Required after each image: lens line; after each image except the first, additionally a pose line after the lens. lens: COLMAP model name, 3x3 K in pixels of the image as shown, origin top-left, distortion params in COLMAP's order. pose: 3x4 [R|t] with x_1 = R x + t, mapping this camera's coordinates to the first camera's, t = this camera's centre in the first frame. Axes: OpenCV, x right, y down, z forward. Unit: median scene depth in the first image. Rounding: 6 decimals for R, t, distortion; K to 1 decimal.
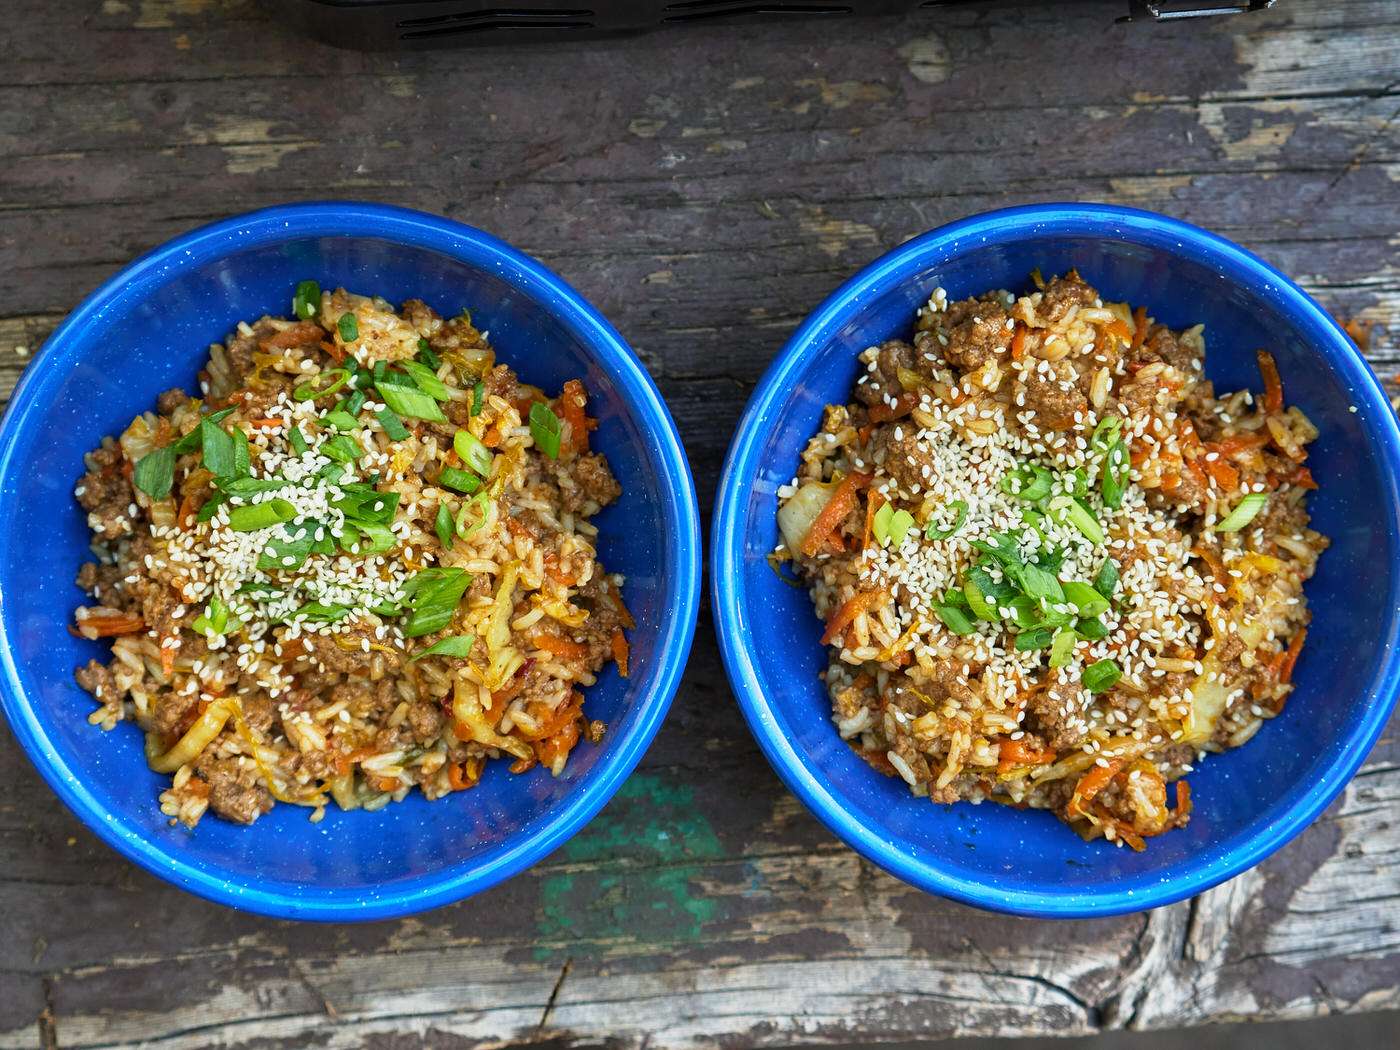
lens RADIAL K [[2271.0, 0, 700.0], [0, 2271.0, 525.0], [0, 0, 1]] dist [-0.025748, 0.090440]
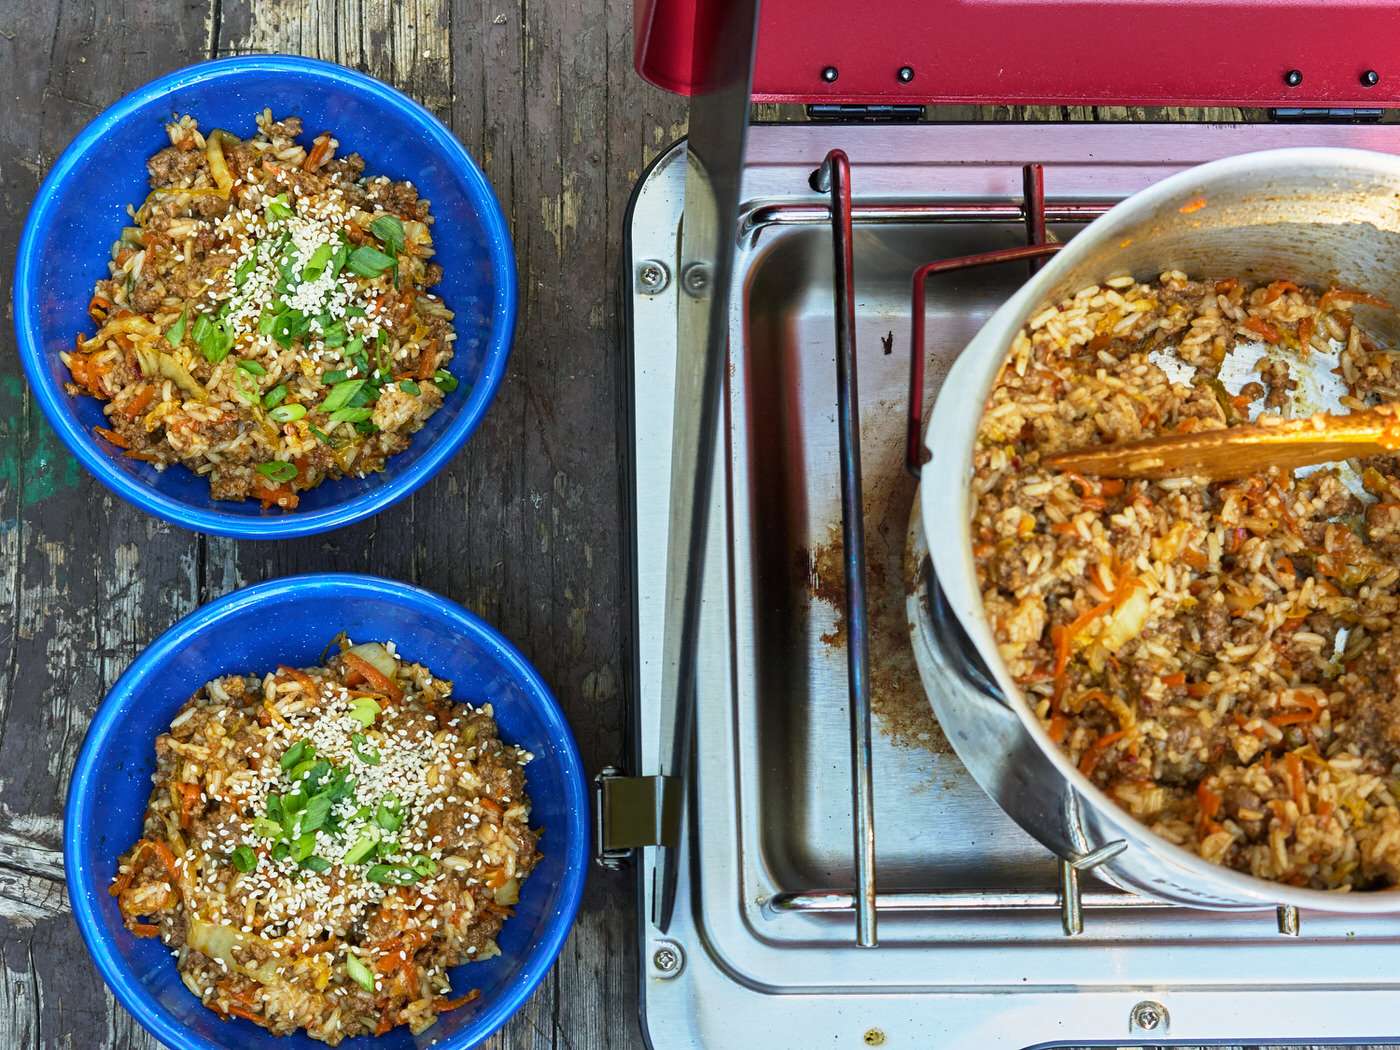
lens RADIAL K [[2271.0, 0, 700.0], [0, 2271.0, 525.0], [0, 0, 1]] dist [-0.025748, 0.090440]
pose [[-0.473001, 0.829618, -0.296655, 0.257267], [-0.868545, -0.495609, -0.001159, -0.288218], [-0.147986, 0.257110, 0.954984, -0.377483]]
